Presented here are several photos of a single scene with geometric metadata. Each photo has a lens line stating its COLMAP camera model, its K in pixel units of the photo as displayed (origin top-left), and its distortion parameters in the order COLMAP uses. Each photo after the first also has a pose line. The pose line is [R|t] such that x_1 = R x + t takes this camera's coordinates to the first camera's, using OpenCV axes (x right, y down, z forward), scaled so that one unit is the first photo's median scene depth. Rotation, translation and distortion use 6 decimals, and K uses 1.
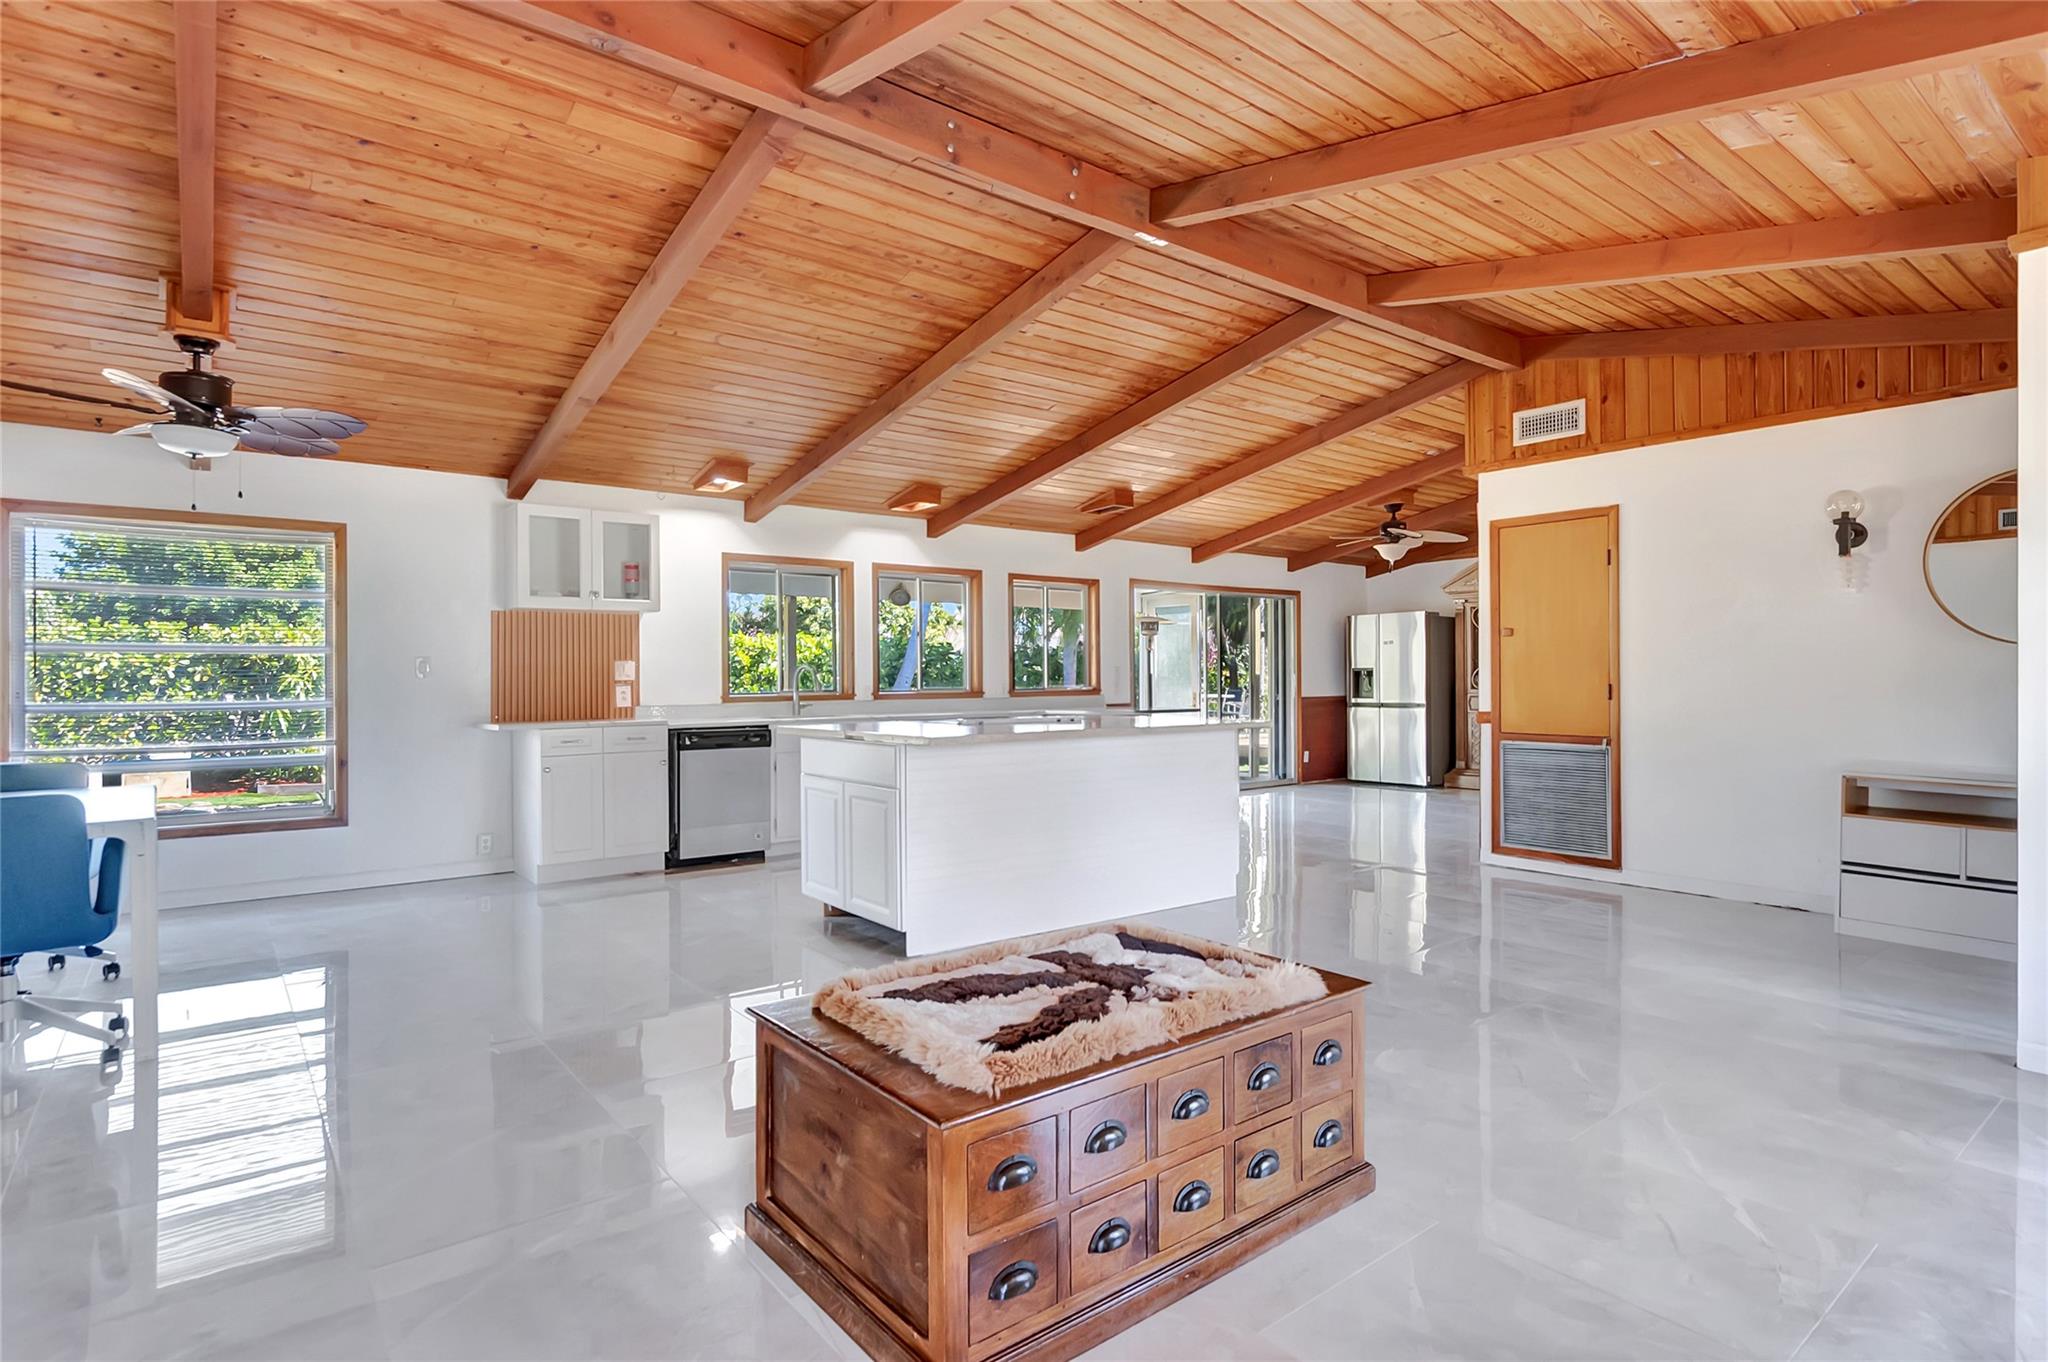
lens RADIAL K [[1045.8, 0, 1032.7], [0, 1045.8, 661.5], [0, 0, 1]] dist [0.000842, 0.000847]
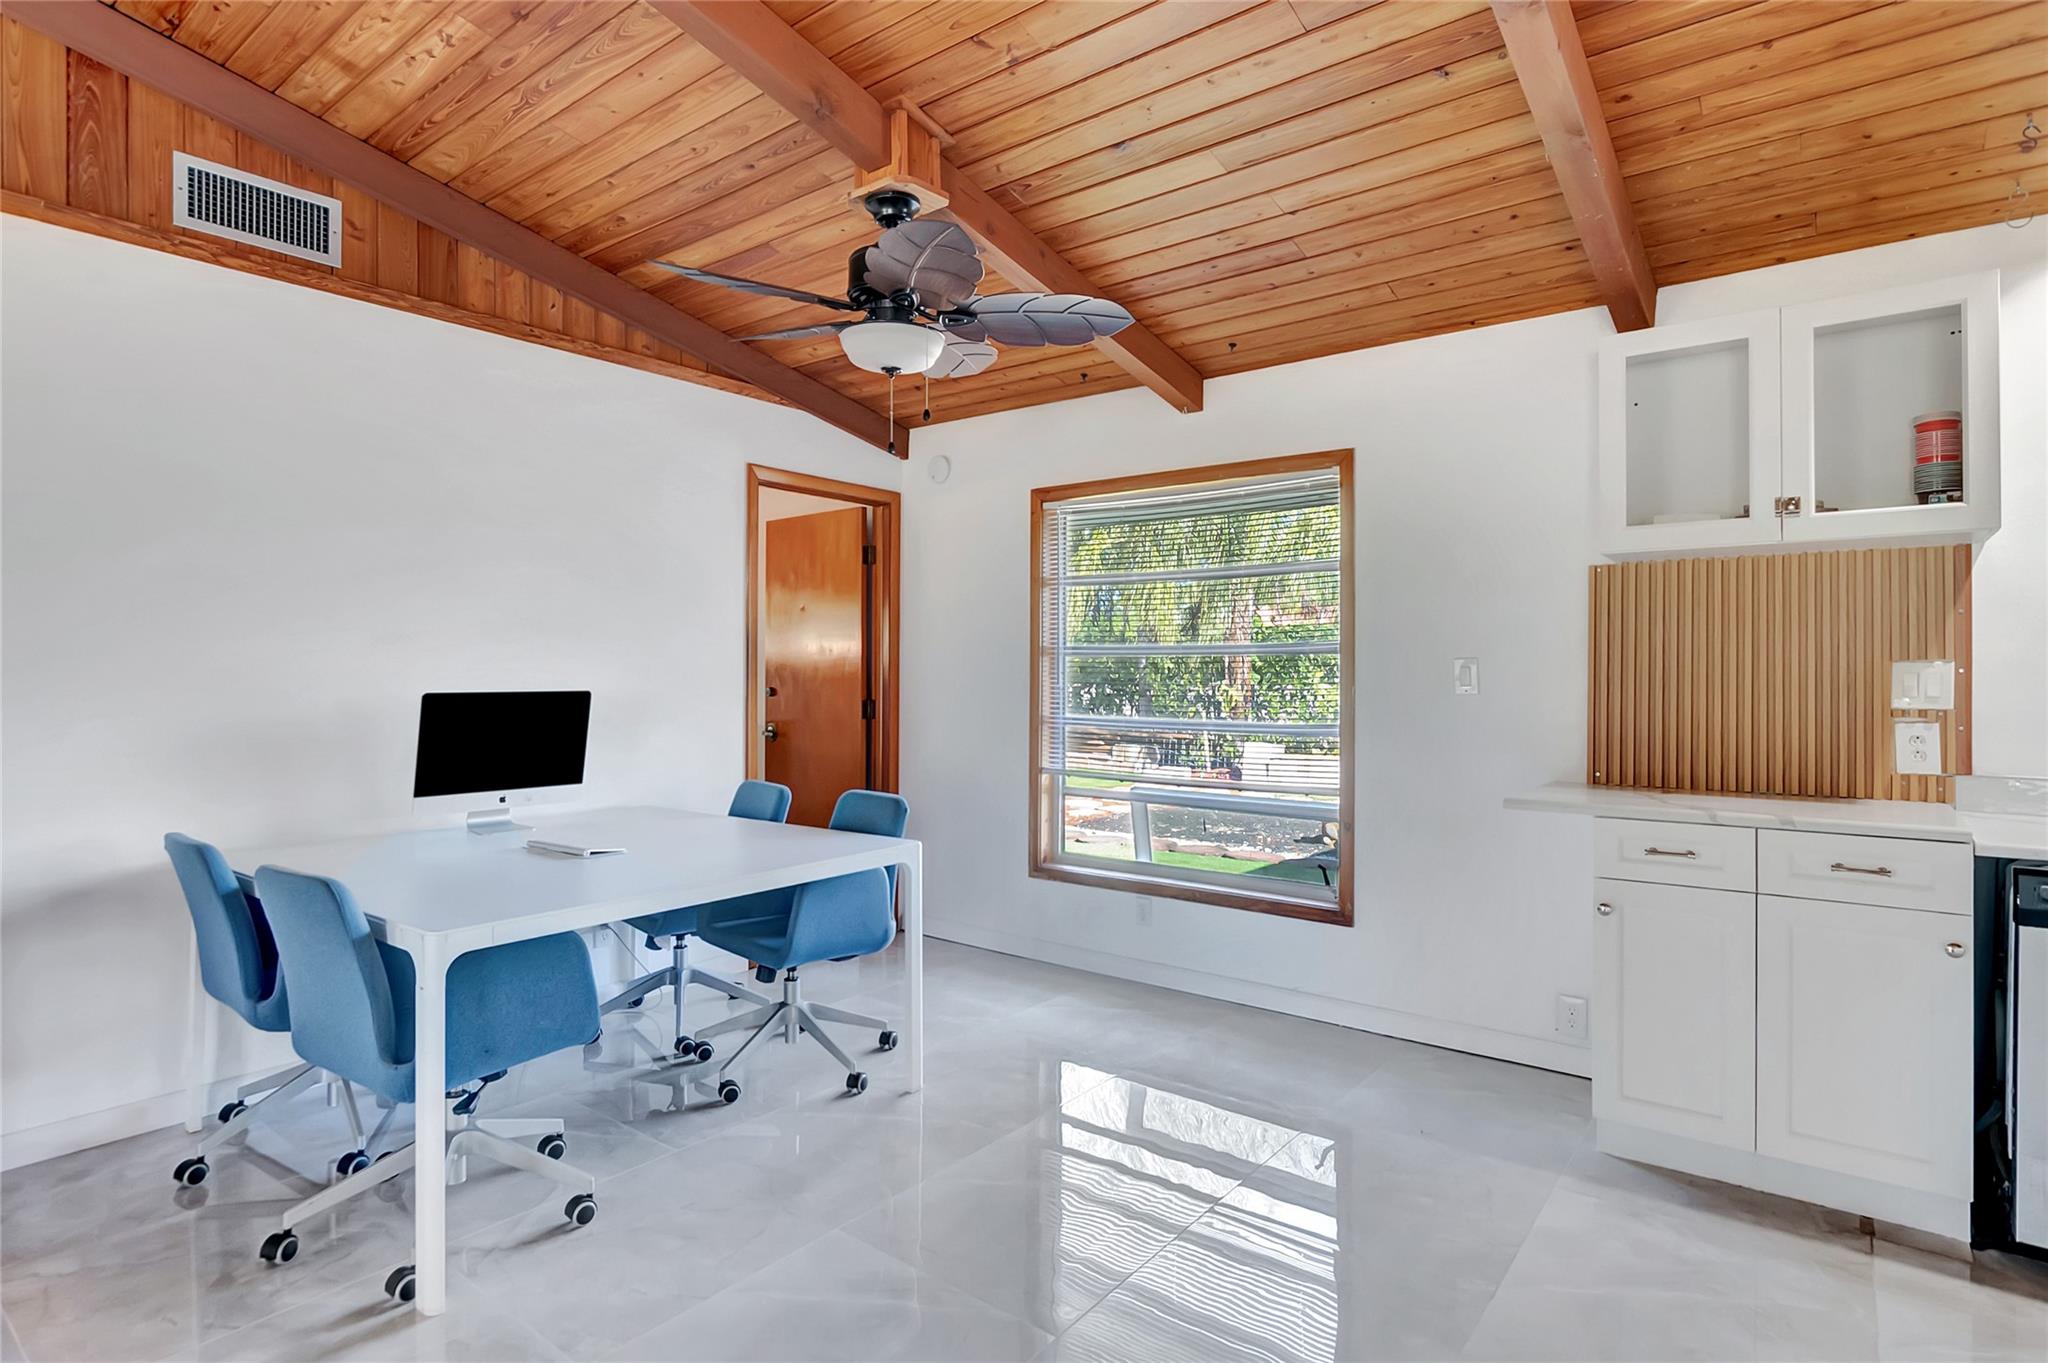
lens RADIAL K [[1045.8, 0, 1032.7], [0, 1045.8, 662.0], [0, 0, 1]] dist [0.000842, 0.000847]
pose [[0.236252, -0.000258, -0.971692, -0.075263], [0.008992, 0.999958, 0.001921, -0.004326], [0.971650, -0.009192, 0.236245, 0.569992]]
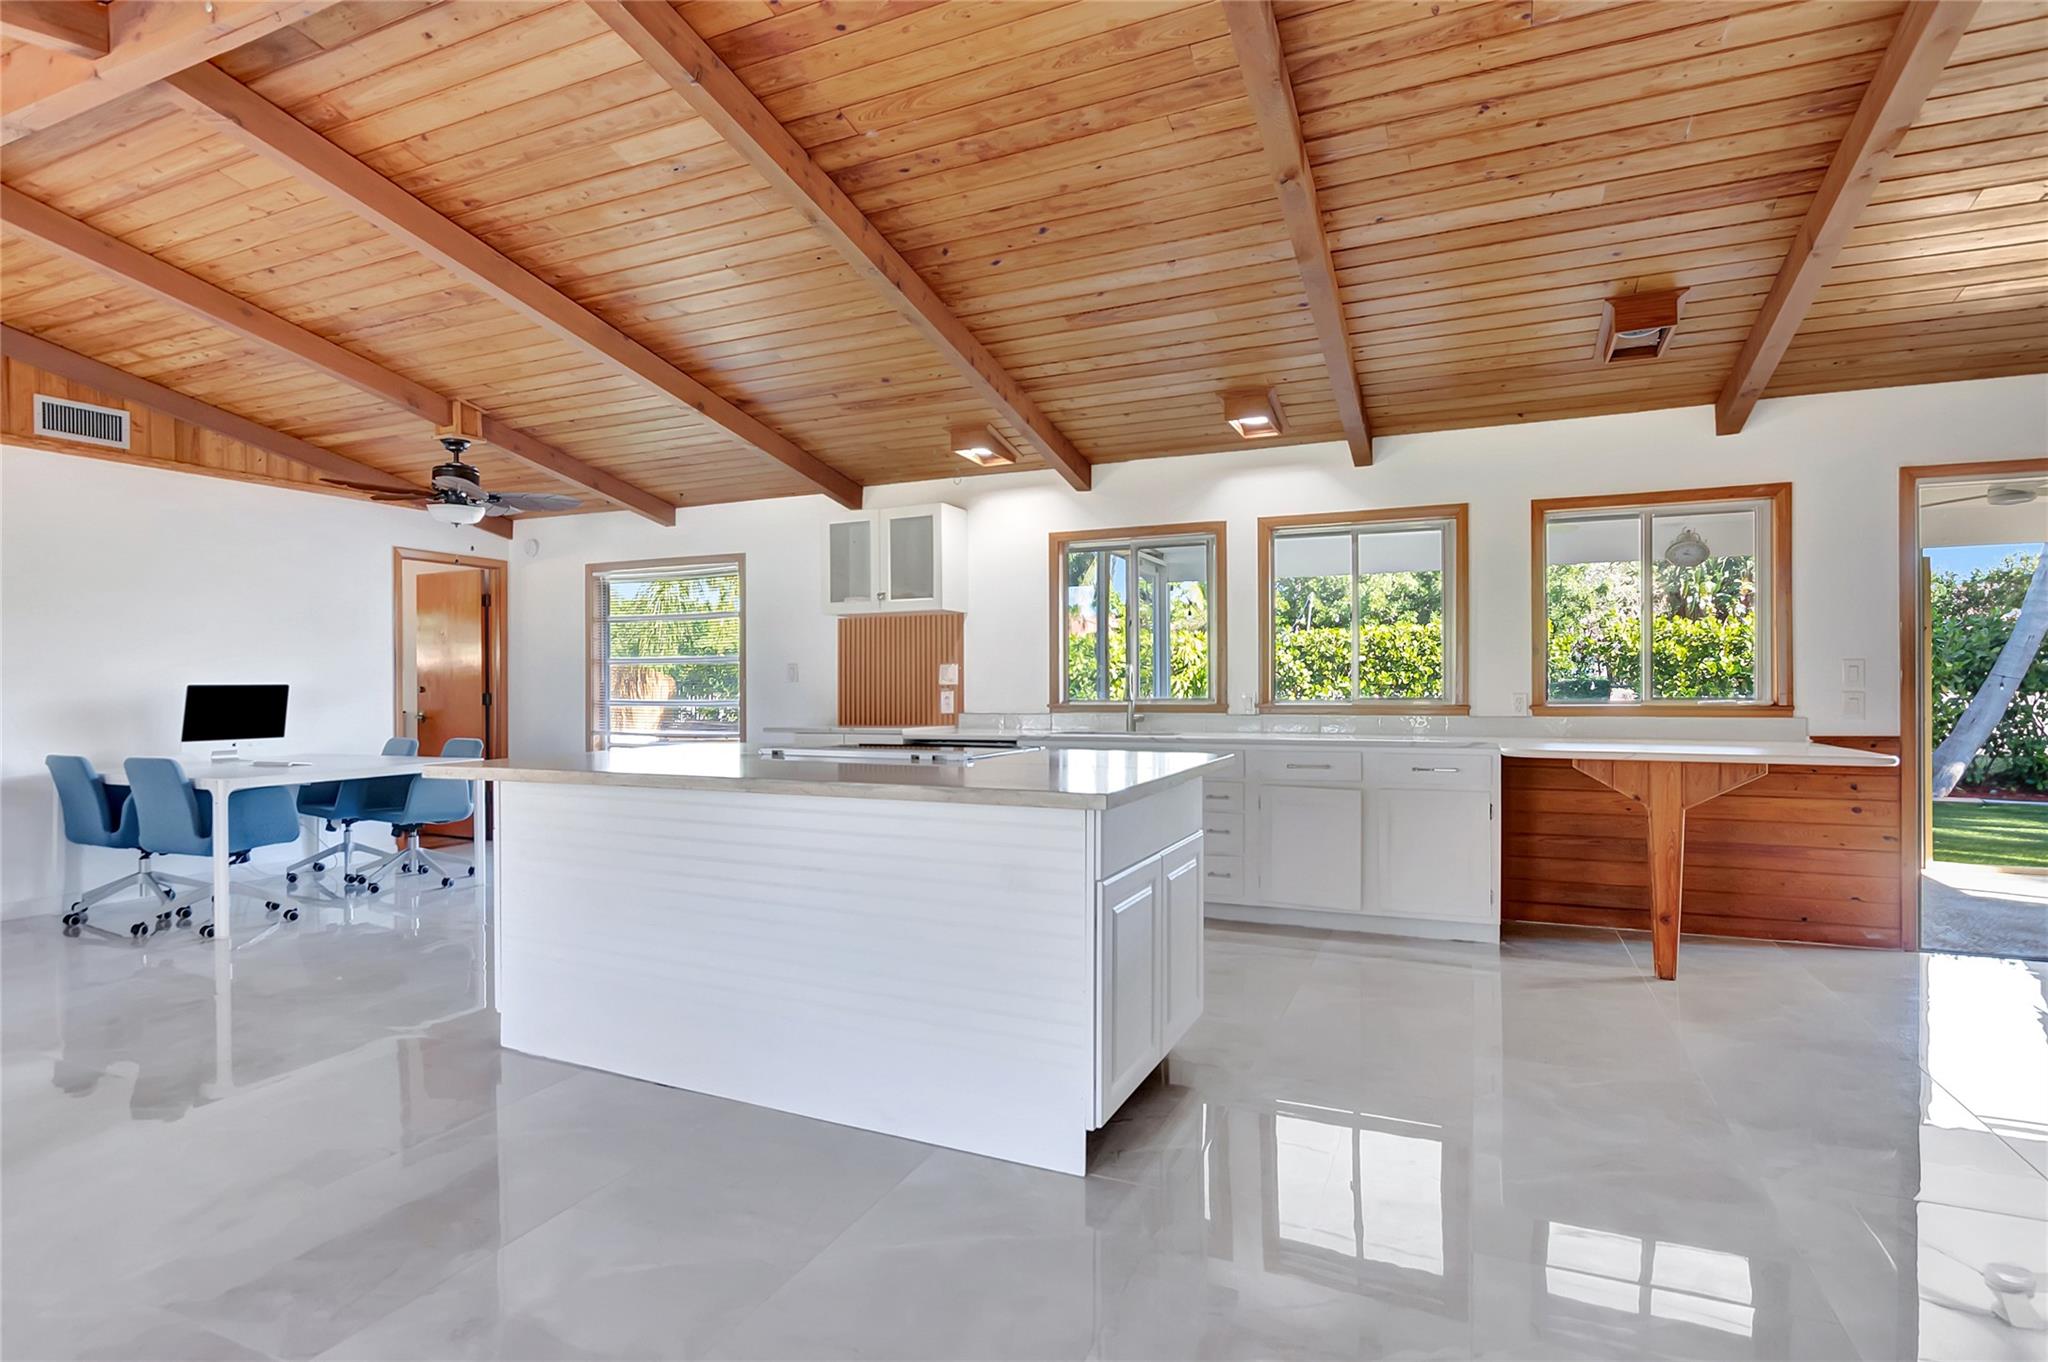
lens RADIAL K [[1055.2, 0, 1024.0], [0, 1055.2, 681.0], [0, 0, 1]] dist [0.004357, -0.000161]
pose [[0.446861, 0.004425, -0.894592, 0.488526], [0.014512, 0.999820, 0.012195, 0.004076], [0.894485, -0.018431, 0.446717, 0.642339]]
